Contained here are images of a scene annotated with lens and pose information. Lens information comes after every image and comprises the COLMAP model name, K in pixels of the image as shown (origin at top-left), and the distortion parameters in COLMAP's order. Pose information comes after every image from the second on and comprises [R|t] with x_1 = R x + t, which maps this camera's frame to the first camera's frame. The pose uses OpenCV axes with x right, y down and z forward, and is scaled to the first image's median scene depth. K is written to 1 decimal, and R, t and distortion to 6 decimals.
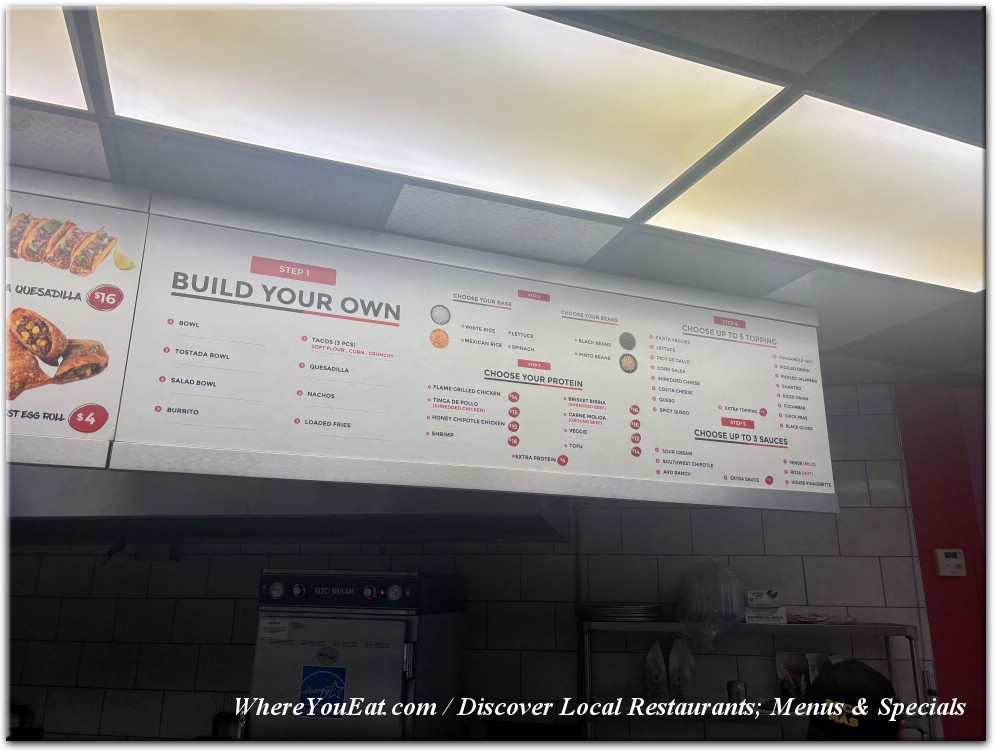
lens RADIAL K [[749.8, 0, 494.8], [0, 749.8, 374.5], [0, 0, 1]] dist [0.025266, 0.002636]
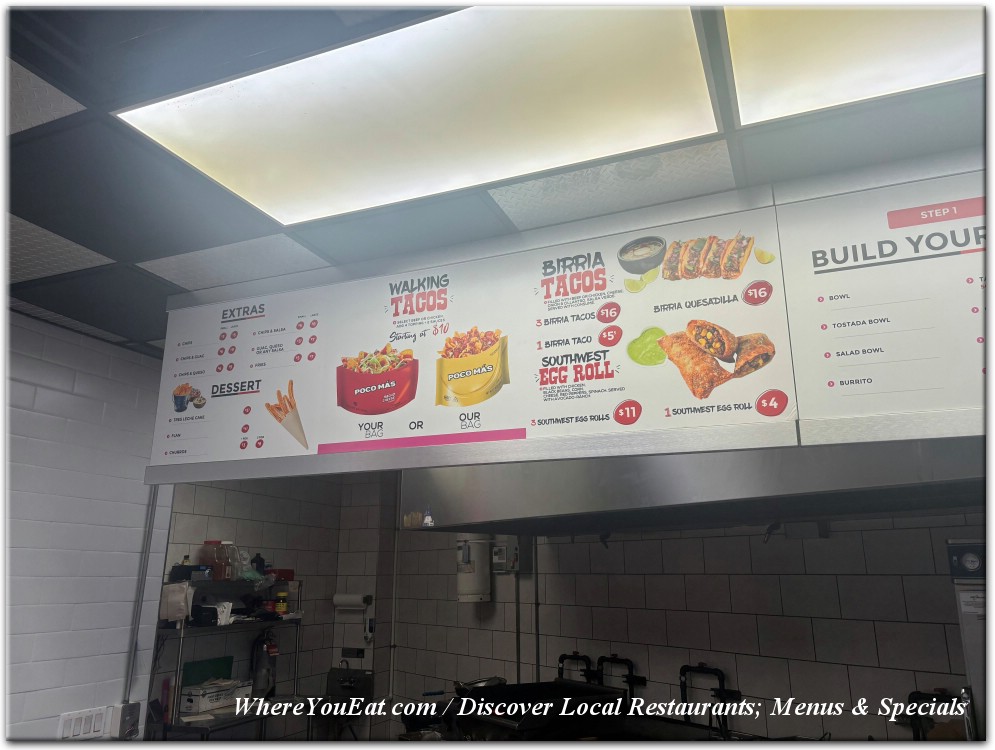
lens RADIAL K [[749.8, 0, 492.4], [0, 749.8, 374.7], [0, 0, 1]] dist [0.025266, 0.002636]
pose [[0.731872, -0.188964, -0.654719, -0.106815], [0.202560, 0.977682, -0.055747, -0.003314], [0.650641, -0.091820, 0.753814, -0.078223]]
